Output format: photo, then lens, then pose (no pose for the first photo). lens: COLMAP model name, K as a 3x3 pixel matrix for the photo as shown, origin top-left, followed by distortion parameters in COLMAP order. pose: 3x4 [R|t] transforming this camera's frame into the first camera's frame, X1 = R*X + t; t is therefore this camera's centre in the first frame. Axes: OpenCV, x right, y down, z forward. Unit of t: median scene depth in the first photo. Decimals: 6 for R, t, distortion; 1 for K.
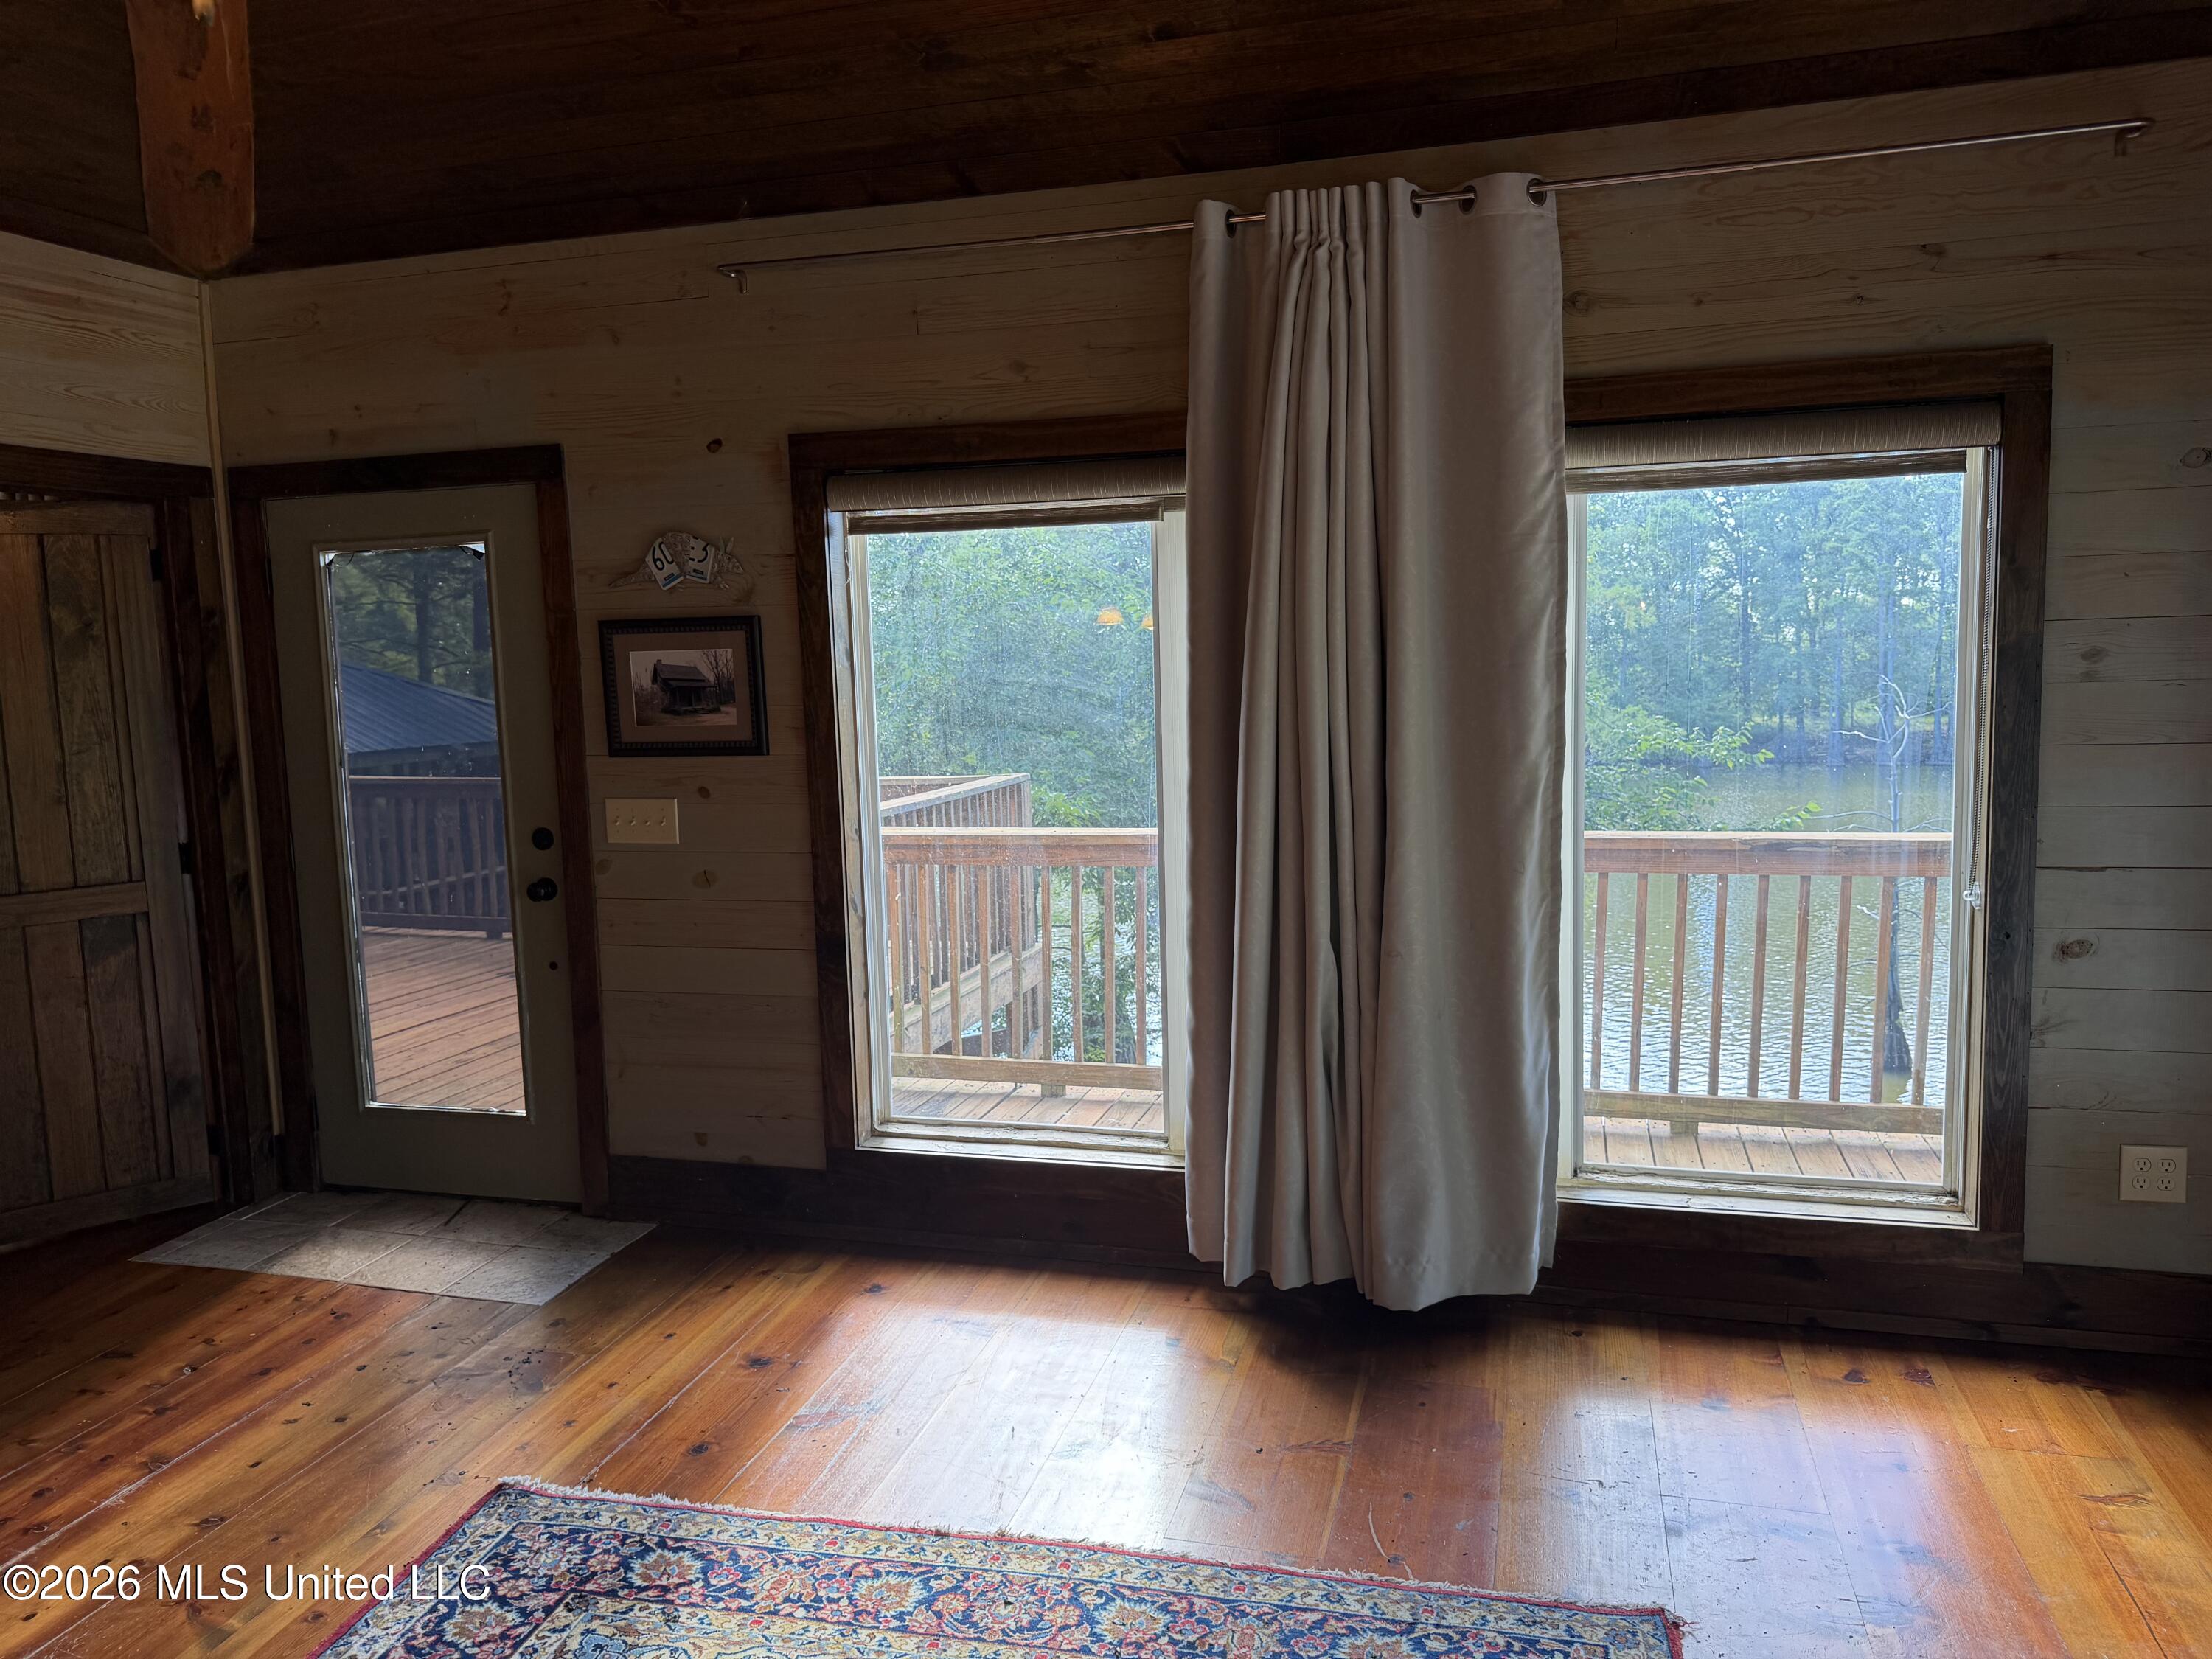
lens RADIAL K [[1575.4, 0, 1097.7], [0, 1575.4, 851.2], [0, 0, 1]] dist [0.093673, -0.129909]
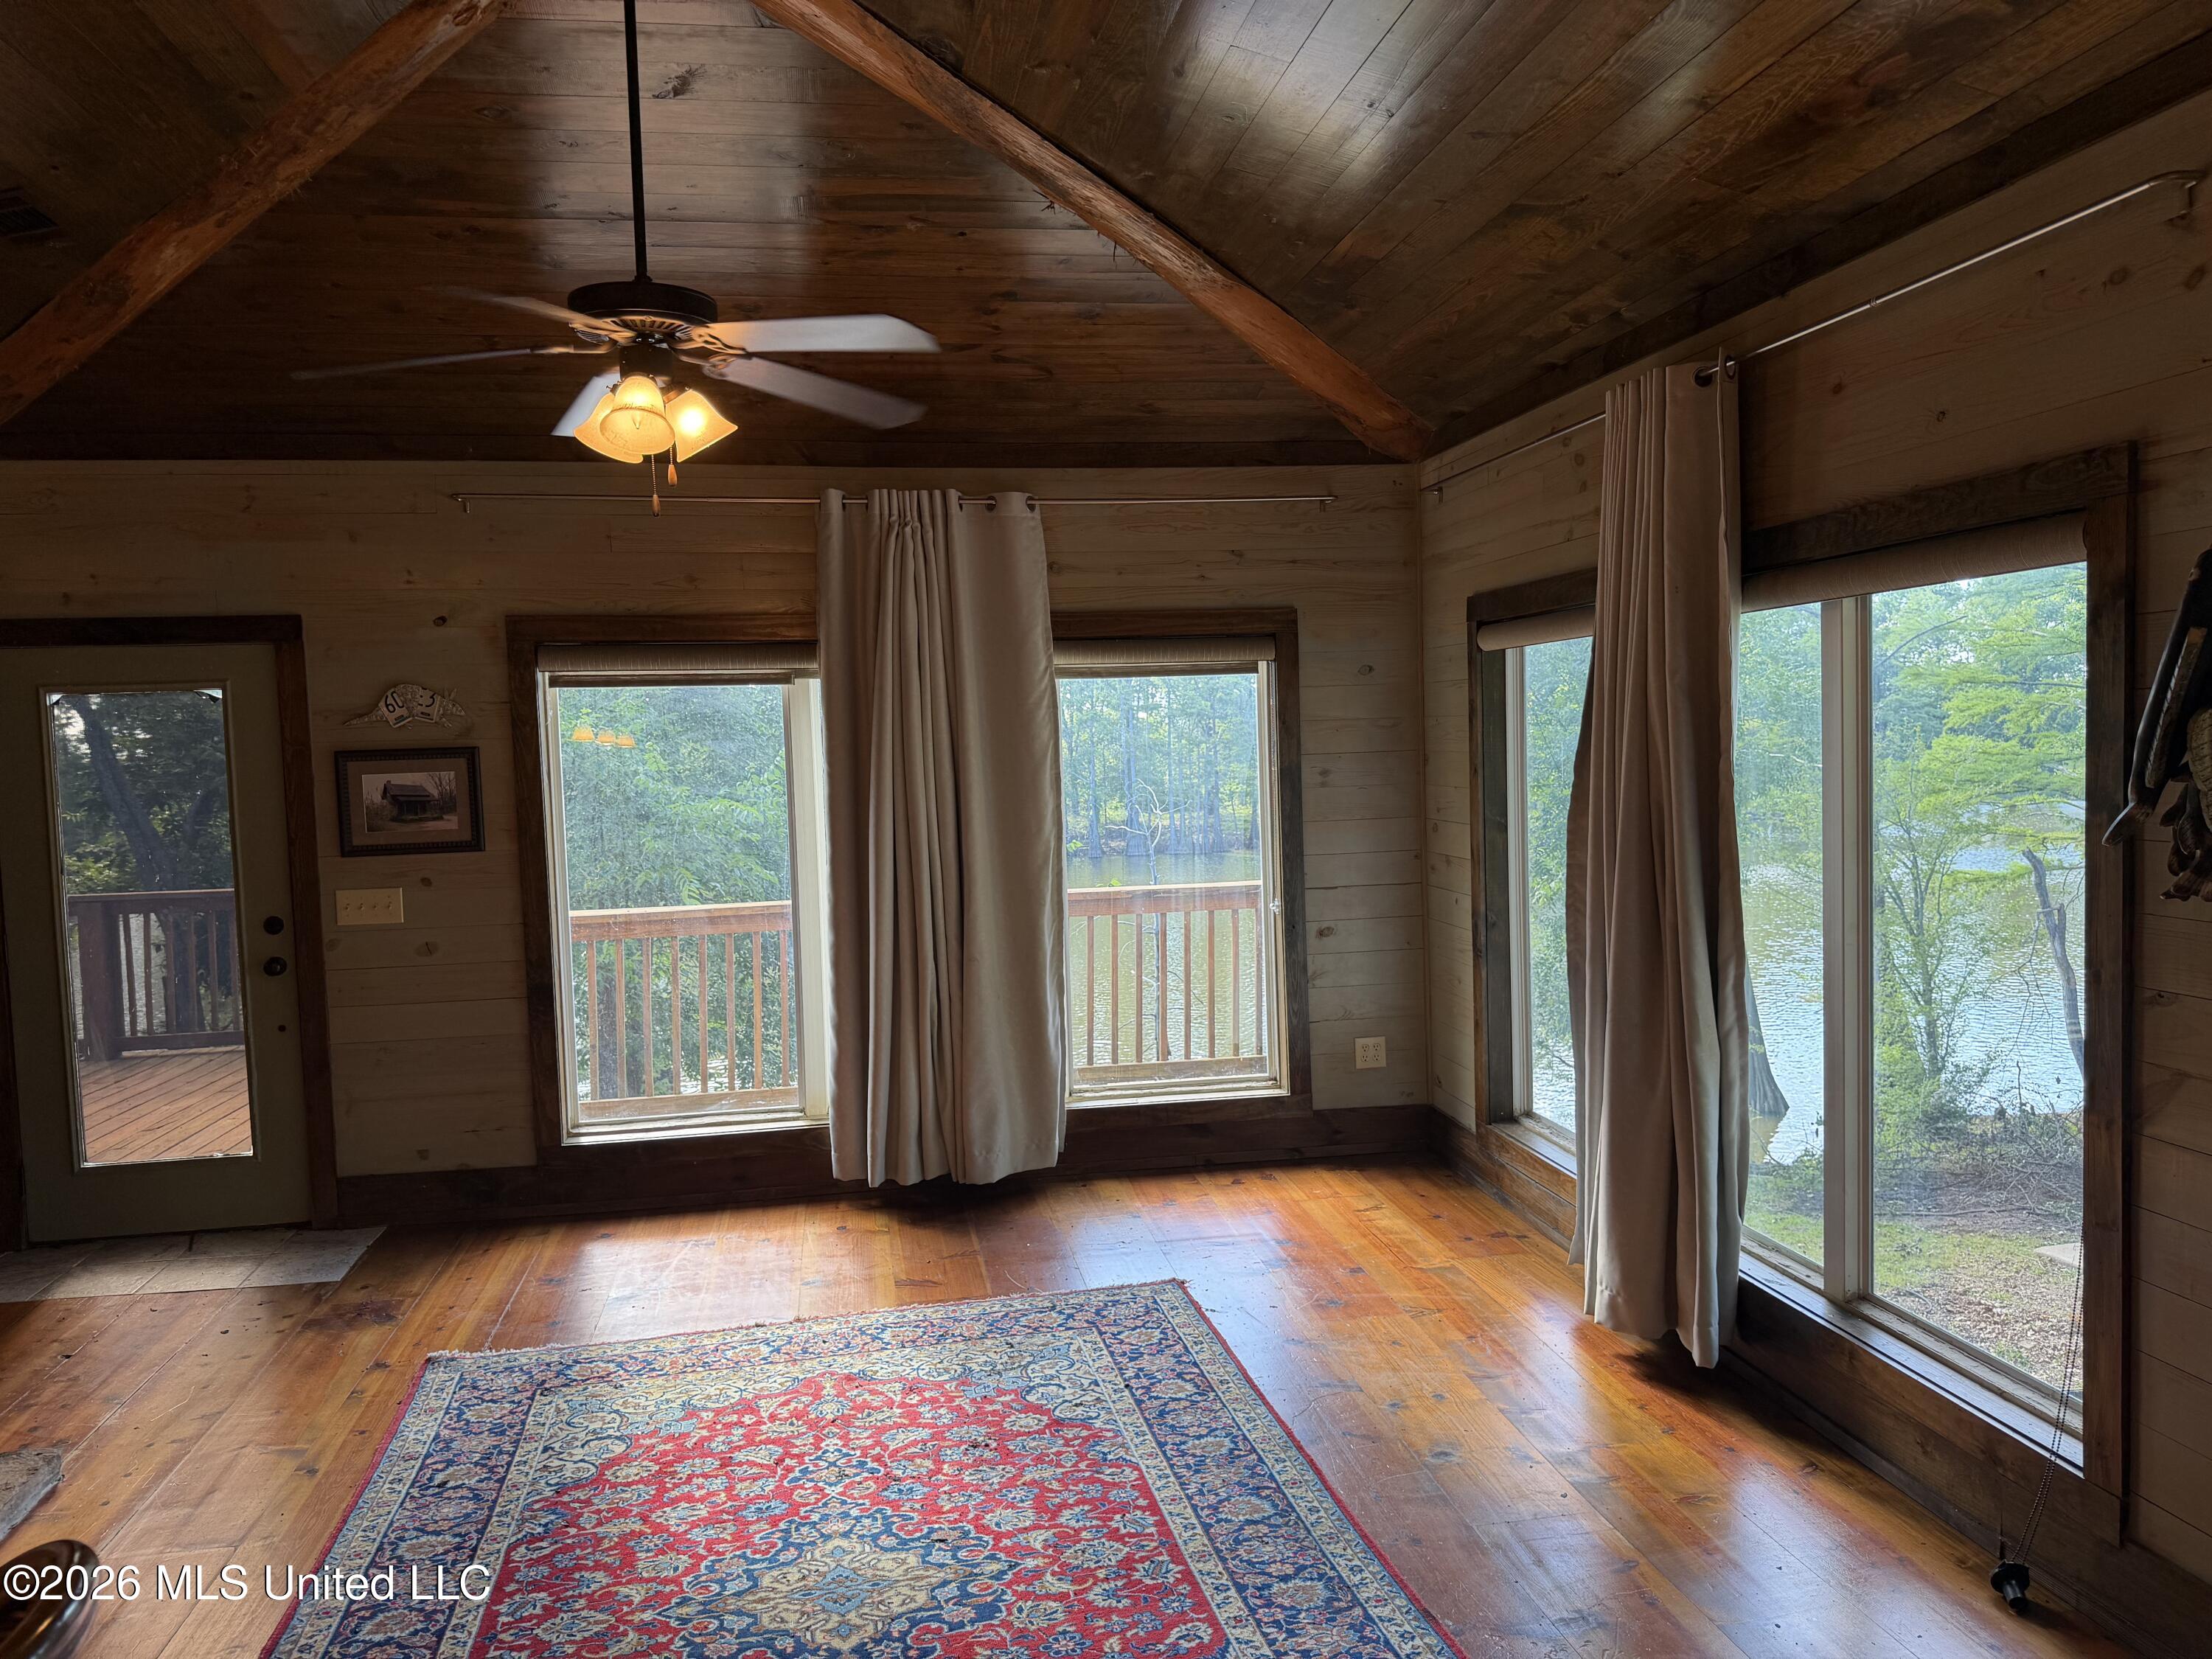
lens RADIAL K [[1575.4, 0, 1097.7], [0, 1575.4, 851.2], [0, 0, 1]] dist [0.093673, -0.129909]
pose [[0.905018, -0.029613, 0.424342, -0.323875], [0.057289, 0.996971, -0.052610, 0.040453], [-0.421498, 0.071923, 0.903972, -0.440046]]
